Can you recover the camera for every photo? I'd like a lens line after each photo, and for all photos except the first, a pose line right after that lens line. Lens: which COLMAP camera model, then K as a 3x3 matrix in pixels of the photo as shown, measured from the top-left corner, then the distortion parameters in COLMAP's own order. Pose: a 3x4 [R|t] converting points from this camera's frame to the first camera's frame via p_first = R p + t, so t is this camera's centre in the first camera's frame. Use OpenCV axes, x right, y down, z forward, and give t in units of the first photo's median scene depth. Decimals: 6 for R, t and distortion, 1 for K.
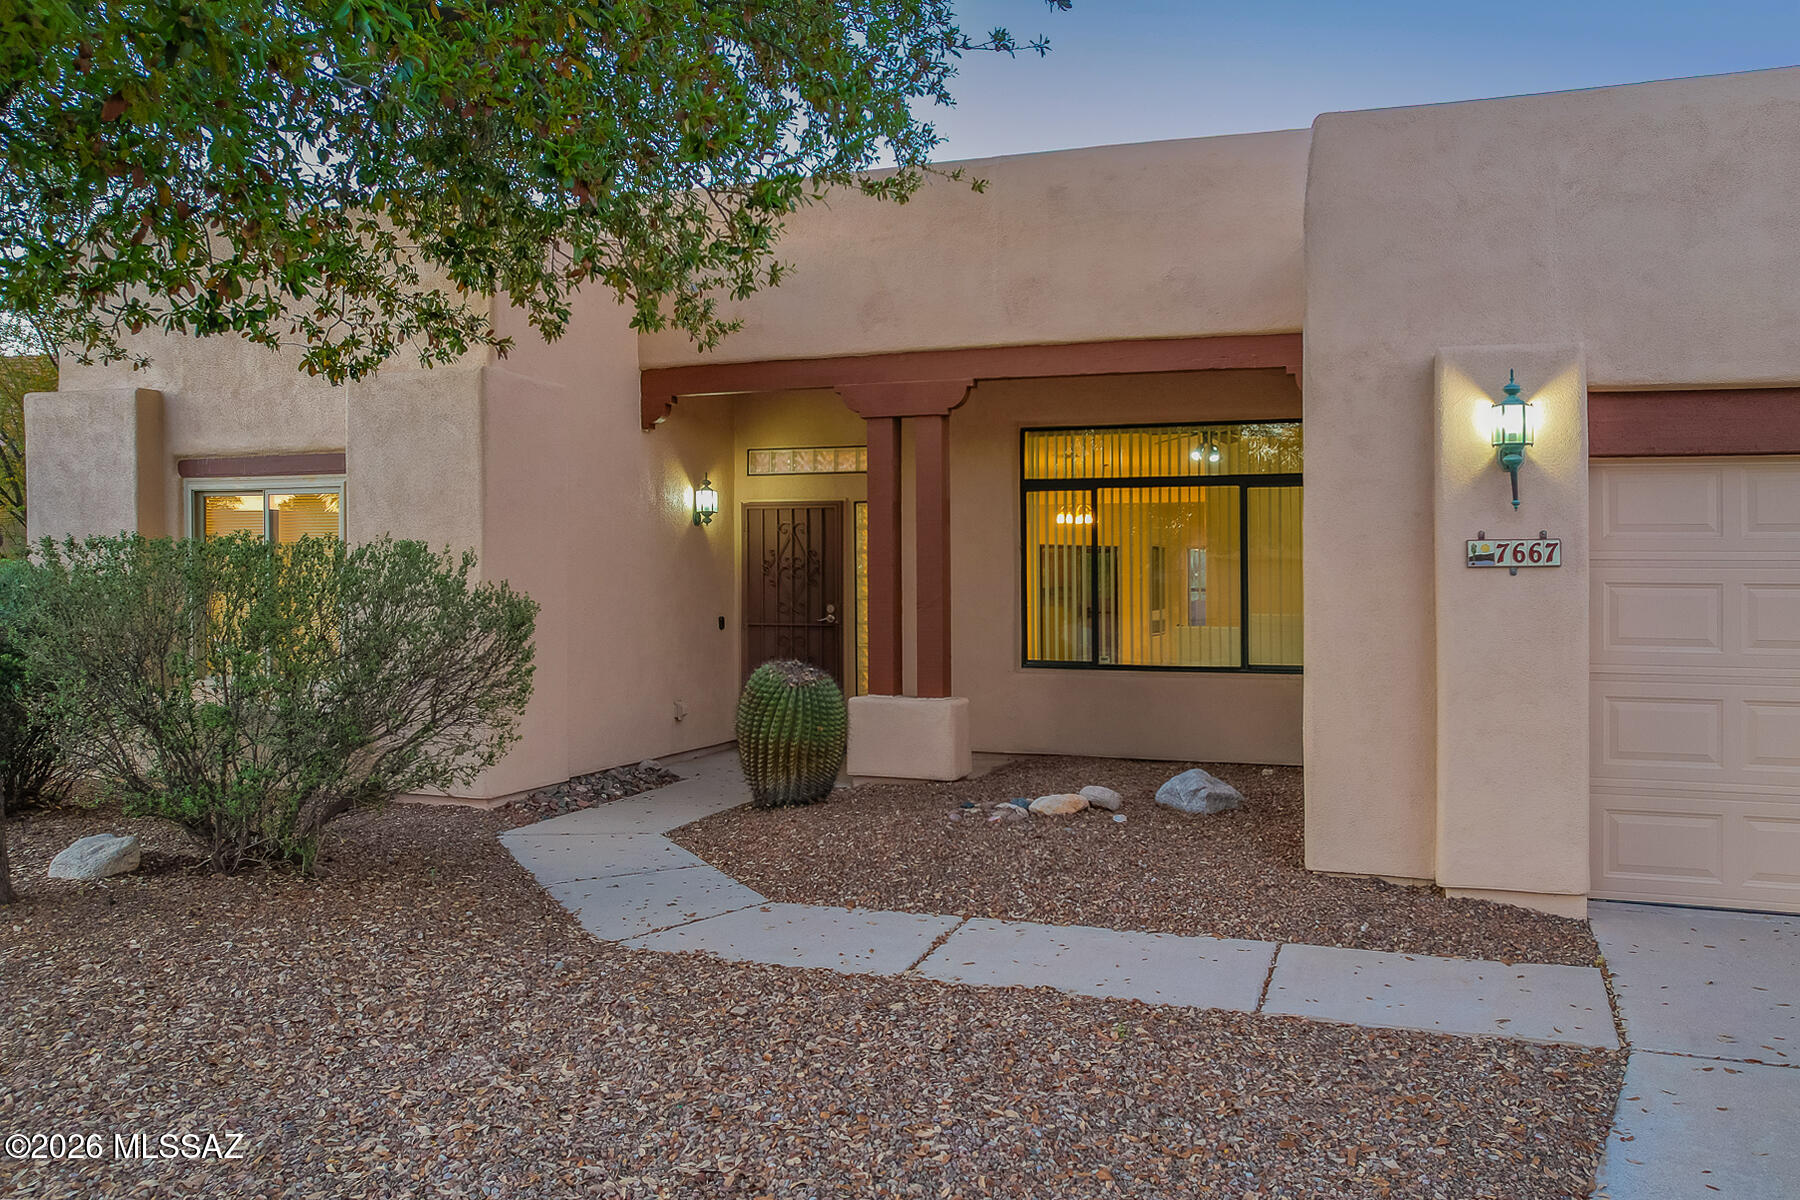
lens RADIAL K [[1553.1, 0, 899.2], [0, 1553.1, 520.8], [0, 0, 1]] dist [-0.043556, 0.001091]
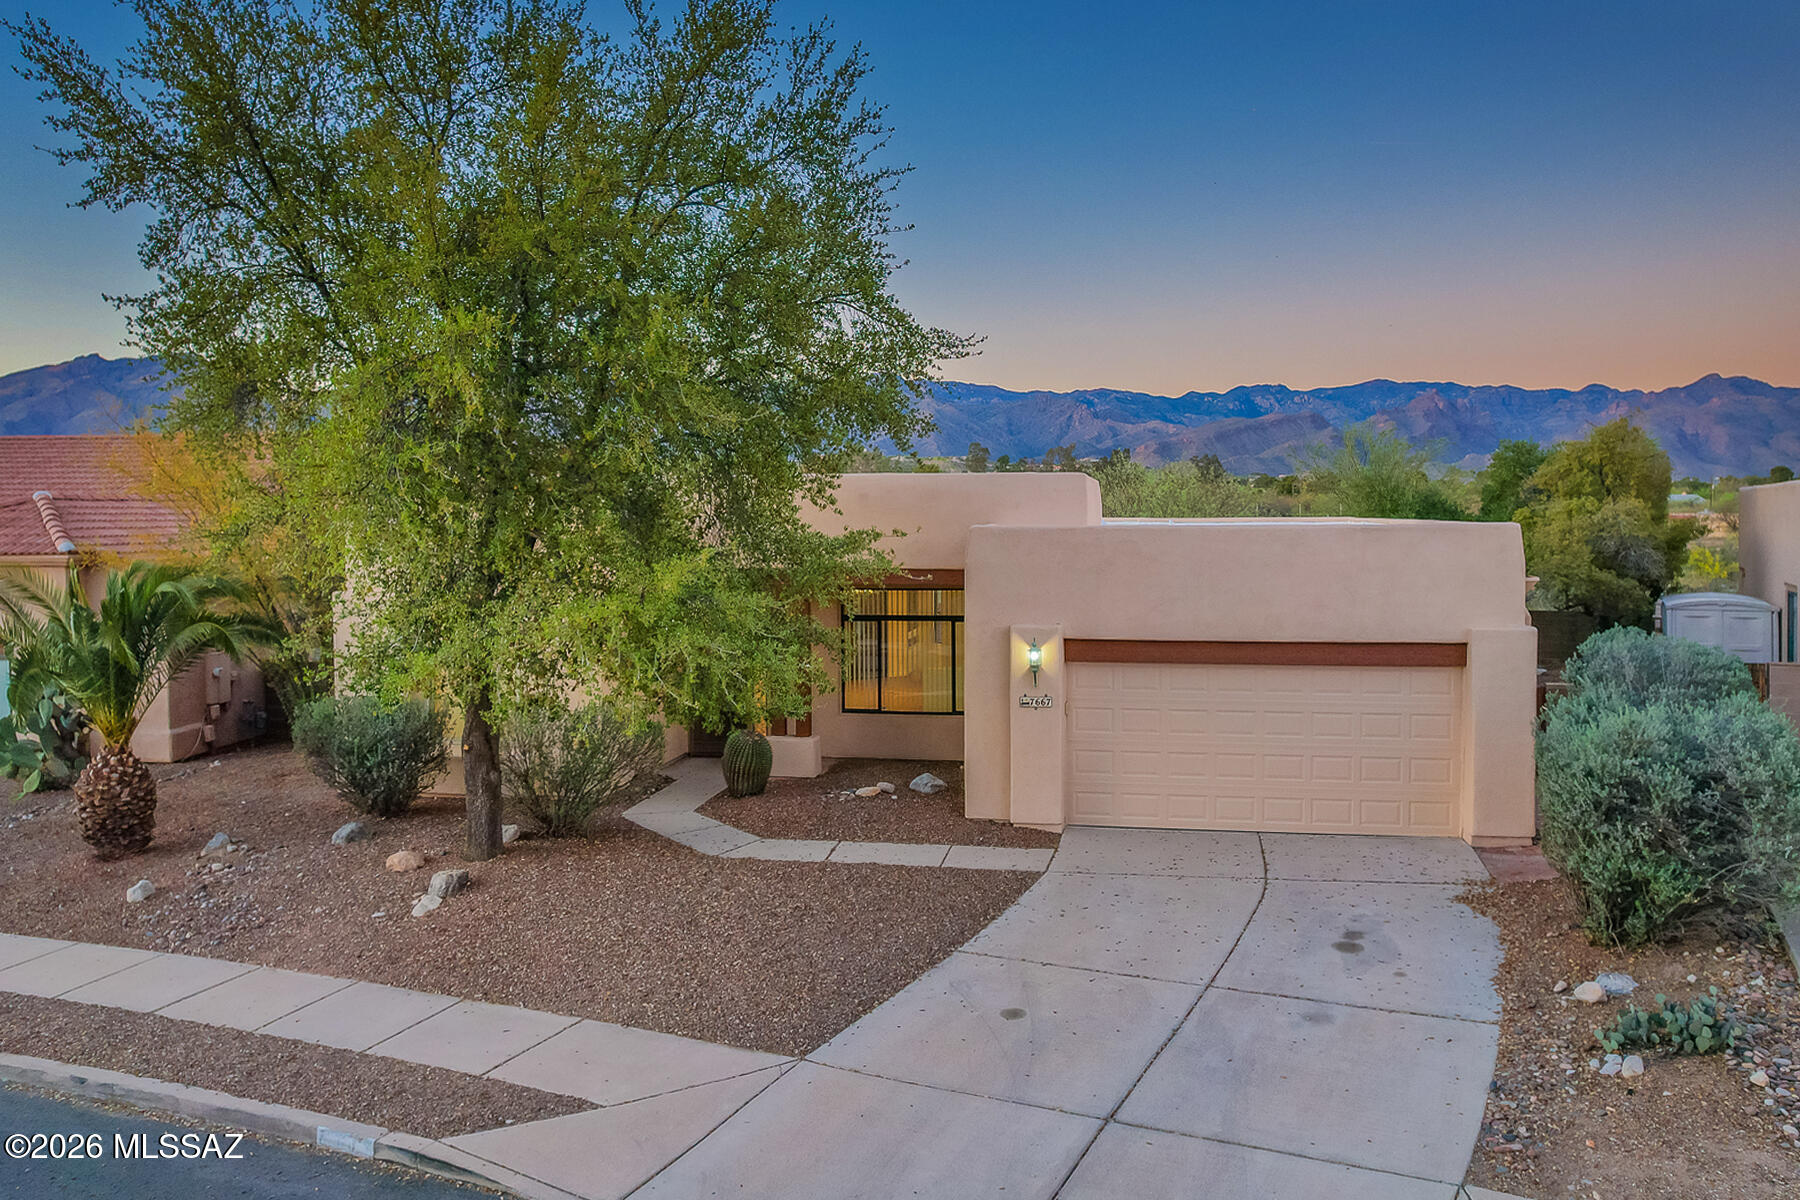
lens RADIAL K [[1125.8, 0, 900.0], [0, 1125.8, 600.0], [0, 0, 1]] dist [-0.051781, -0.000010]
pose [[0.988300, -0.013929, 0.151883, -0.103307], [0.008059, 0.999199, 0.039198, -0.172249], [-0.152308, -0.037515, 0.987621, -0.670217]]
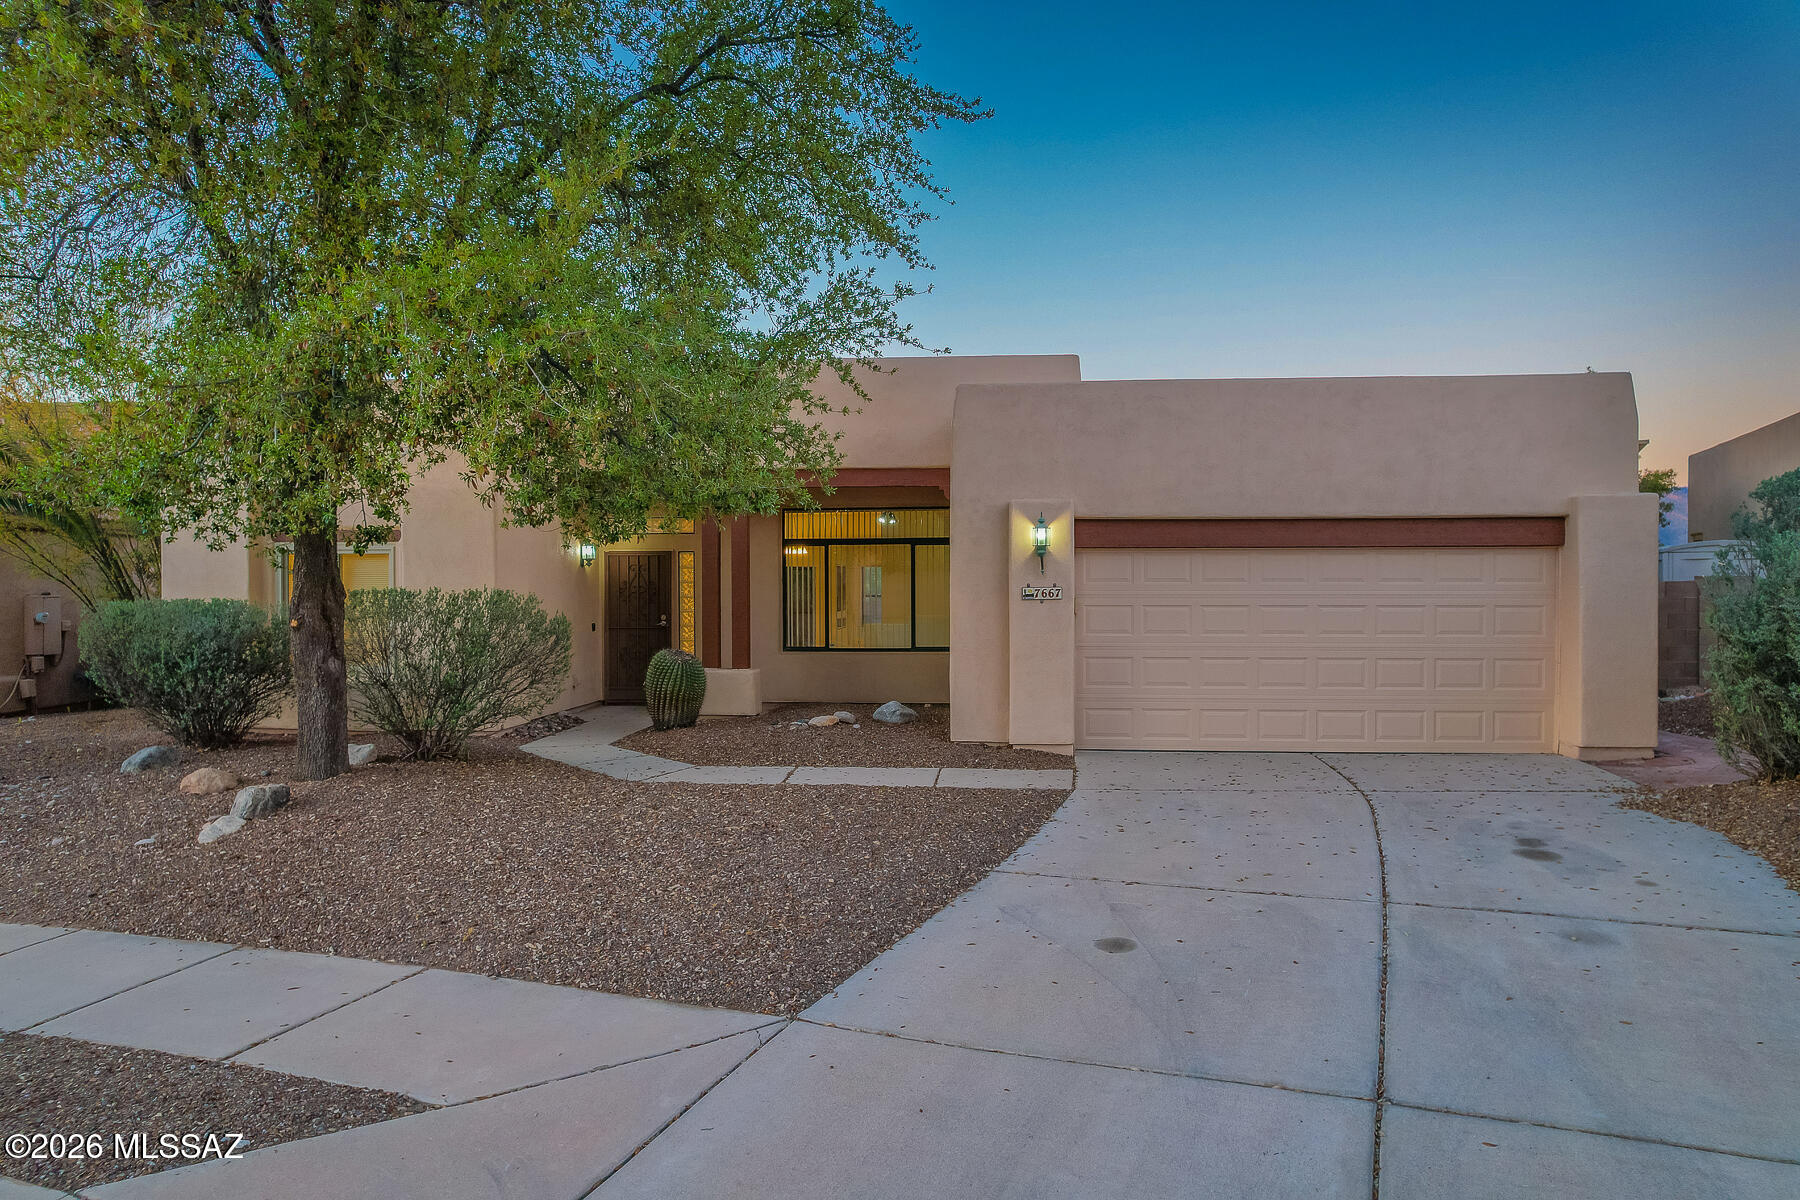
lens RADIAL K [[1145.6, 0, 915.7], [0, 1145.6, 599.9], [0, 0, 1]] dist [-0.088611, 0.073962]
pose [[0.972901, -0.010138, 0.231002, -0.112645], [-0.000899, 0.998865, 0.047622, -0.033432], [-0.231222, -0.046539, 0.971787, -0.393231]]
